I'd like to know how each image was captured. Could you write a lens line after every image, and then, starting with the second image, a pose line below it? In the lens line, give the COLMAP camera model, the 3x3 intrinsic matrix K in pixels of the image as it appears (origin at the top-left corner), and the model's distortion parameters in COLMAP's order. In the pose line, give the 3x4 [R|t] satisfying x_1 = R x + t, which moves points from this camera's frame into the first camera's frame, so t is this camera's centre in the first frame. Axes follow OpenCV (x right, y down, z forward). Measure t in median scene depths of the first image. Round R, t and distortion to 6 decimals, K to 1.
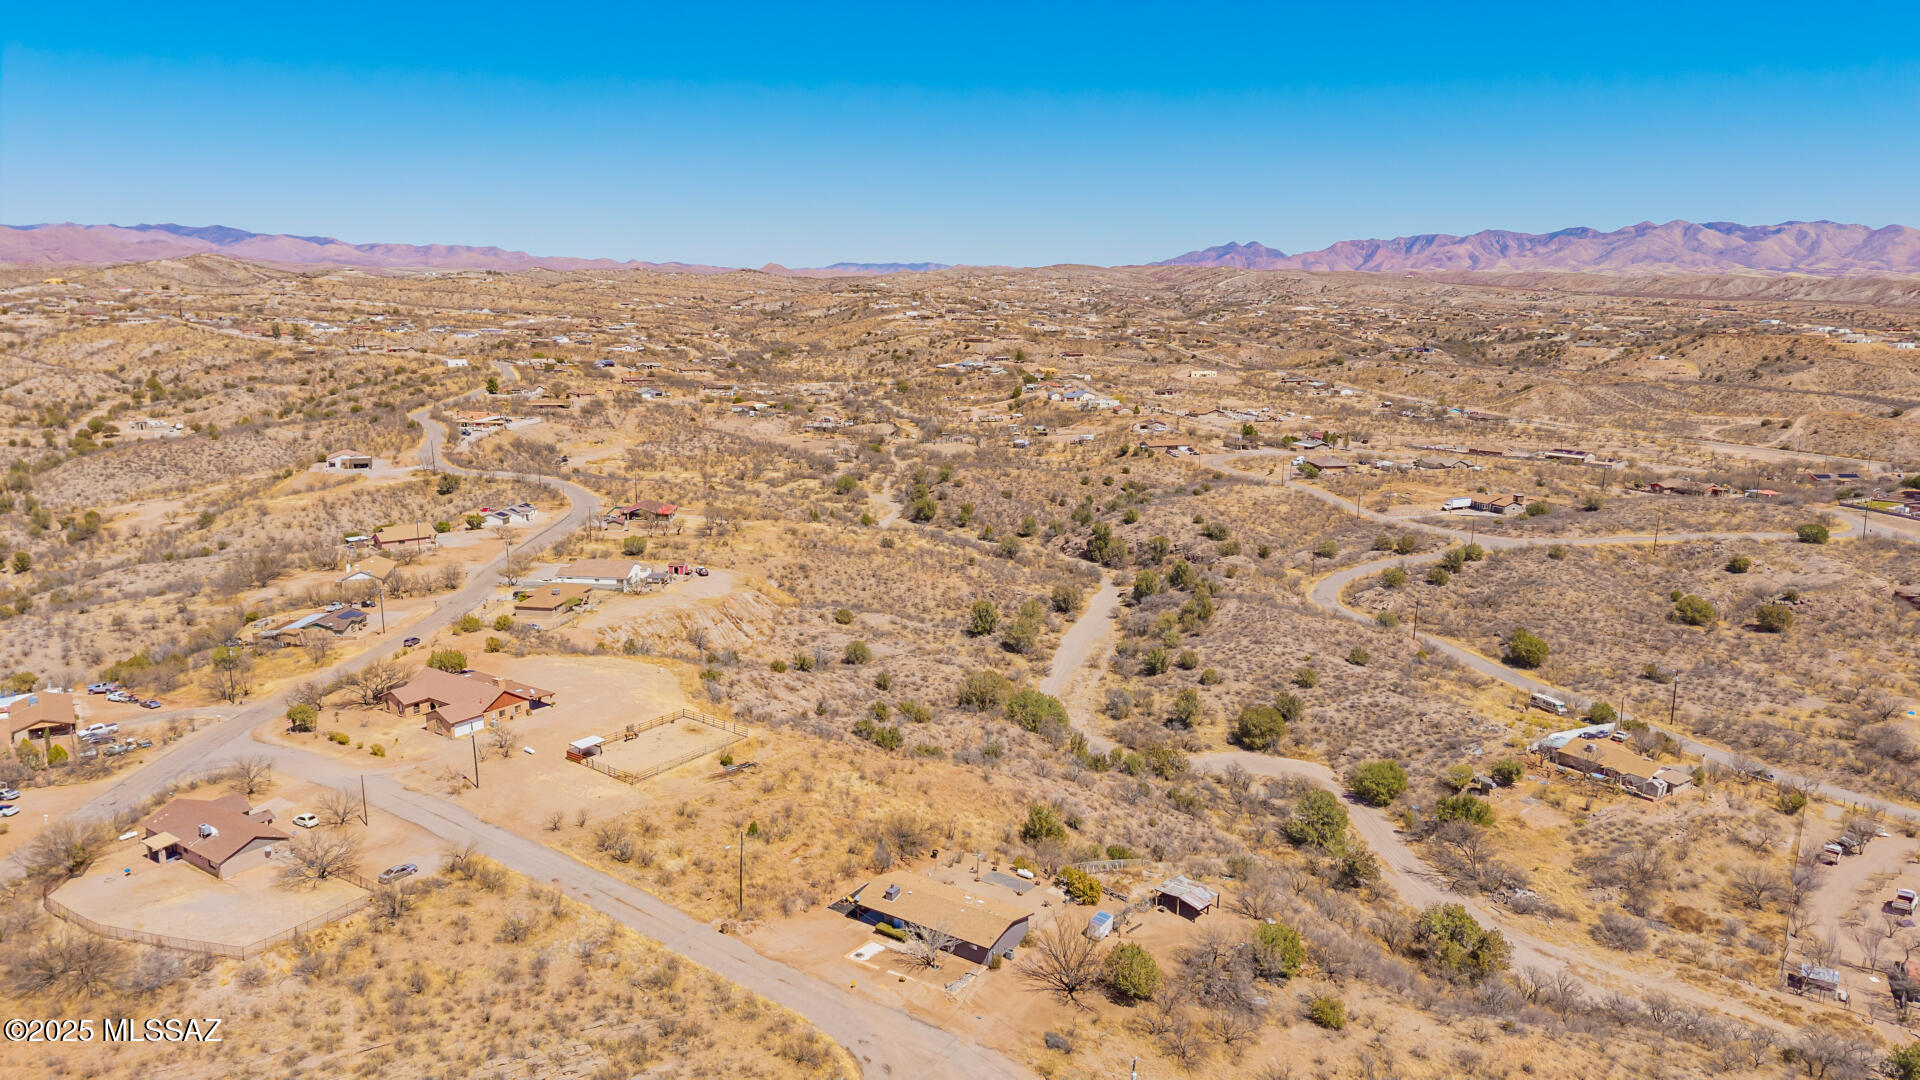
lens RADIAL K [[1274.6, 0, 955.8], [0, 1274.6, 546.1], [0, 0, 1]] dist [0.037554, -0.043958]
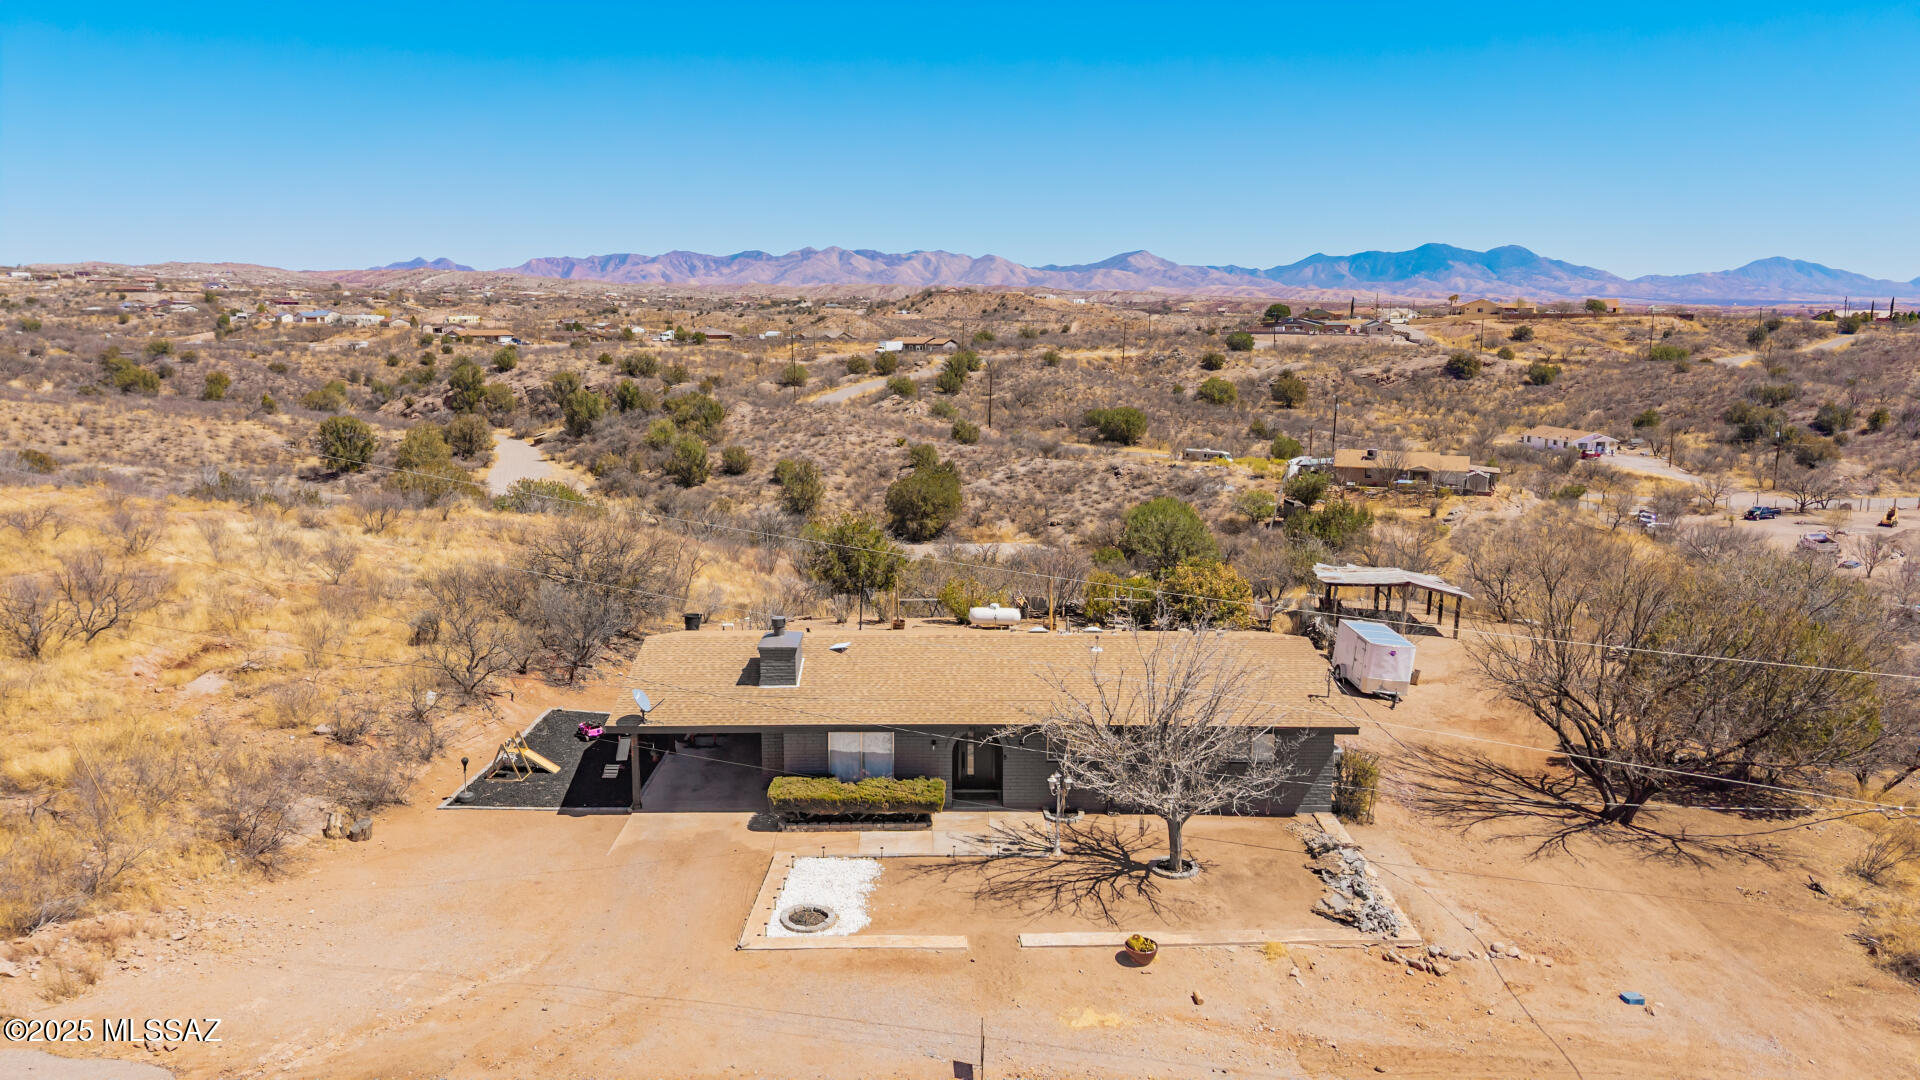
lens RADIAL K [[1274.6, 0, 957.0], [0, 1274.6, 558.6], [0, 0, 1]] dist [0.037554, -0.043958]
pose [[0.826564, -0.109555, 0.552077, -0.054375], [0.113877, 0.993139, 0.026585, 0.091860], [-0.551202, 0.040895, 0.833369, 0.287932]]
